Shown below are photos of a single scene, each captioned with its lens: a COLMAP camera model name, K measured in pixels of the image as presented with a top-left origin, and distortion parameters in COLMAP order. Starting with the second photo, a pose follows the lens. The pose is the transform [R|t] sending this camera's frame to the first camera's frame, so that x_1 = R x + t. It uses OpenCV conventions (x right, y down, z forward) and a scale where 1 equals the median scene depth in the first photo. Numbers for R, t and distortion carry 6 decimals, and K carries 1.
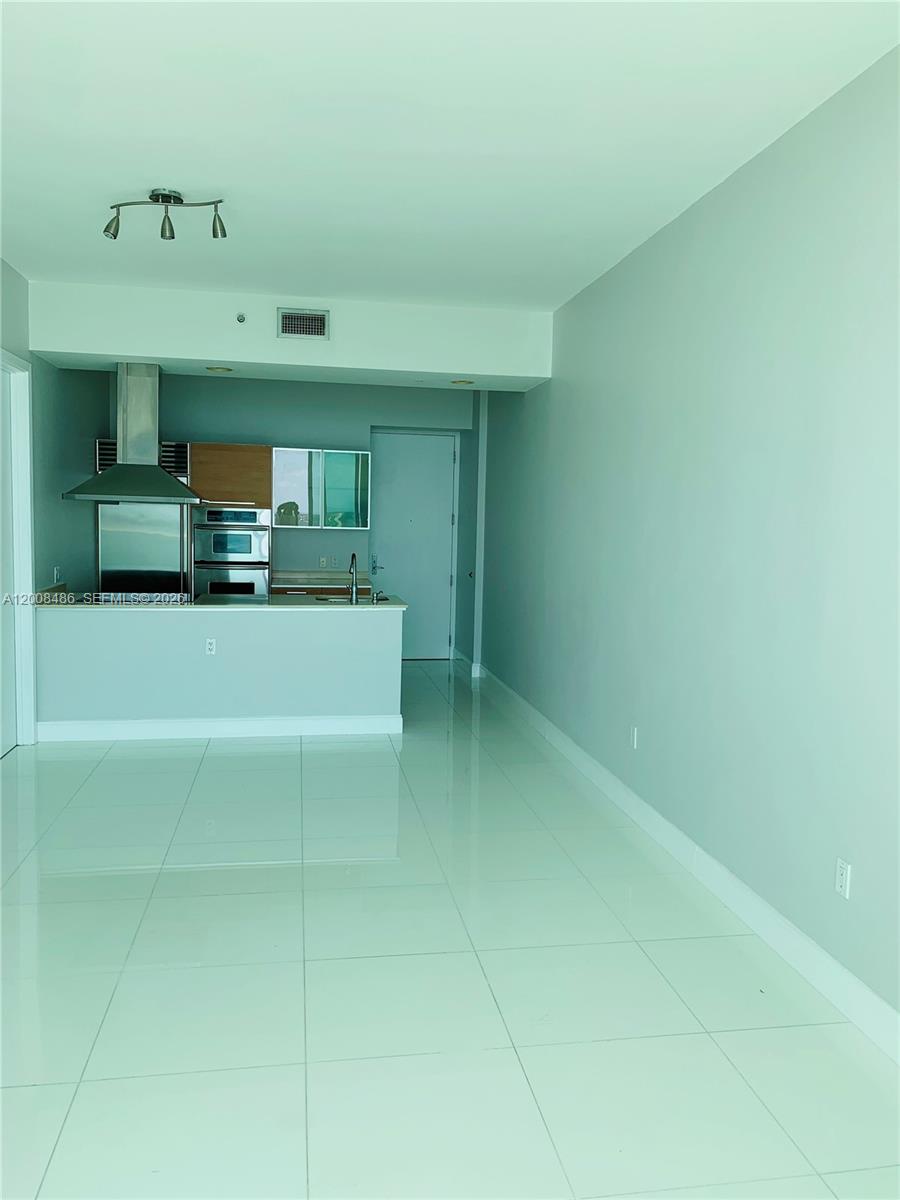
lens RADIAL K [[923.4, 0, 450.0], [0, 923.4, 598.7], [0, 0, 1]] dist [0.007365, -0.023197]
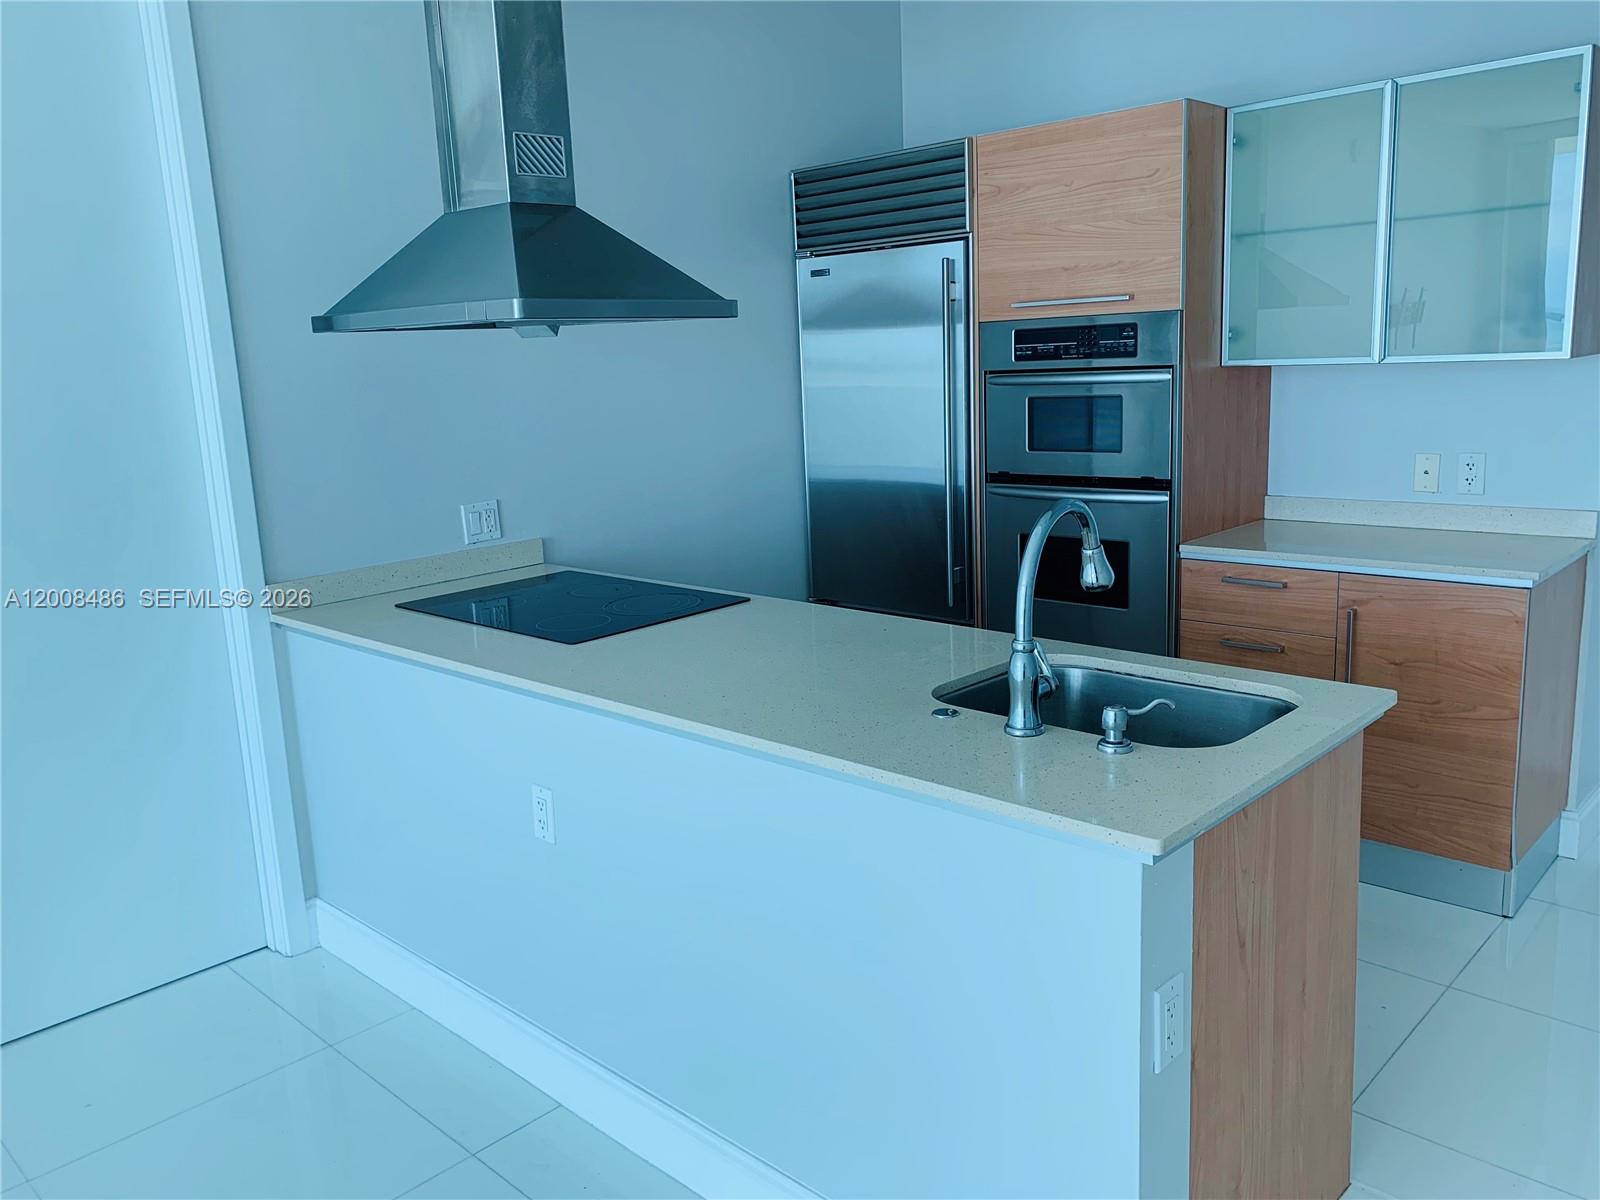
lens RADIAL K [[1231.2, 0, 802.9], [0, 1231.2, 595.4], [0, 0, 1]] dist [0.007365, -0.023197]
pose [[0.594131, 0.110770, -0.796705, 0.073676], [-0.019156, 0.992140, 0.123657, -0.052625], [0.804140, -0.058207, 0.591583, 0.661930]]
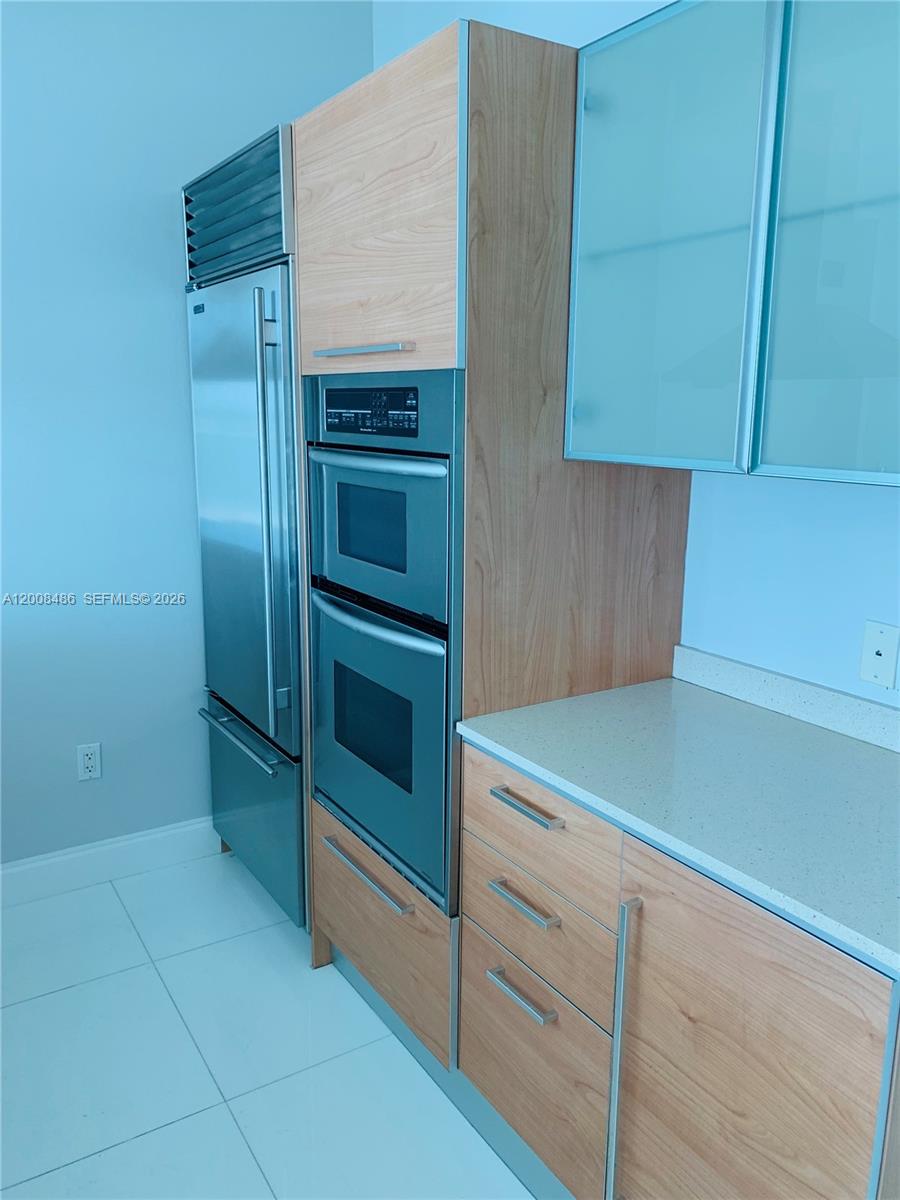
lens RADIAL K [[923.4, 0, 450.0], [0, 923.4, 604.0], [0, 0, 1]] dist [0.007365, -0.023197]
pose [[0.394324, 0.180003, -0.901170, -0.006641], [-0.088346, 0.983512, 0.157793, -0.081262], [0.914715, 0.017393, 0.403725, 0.941040]]
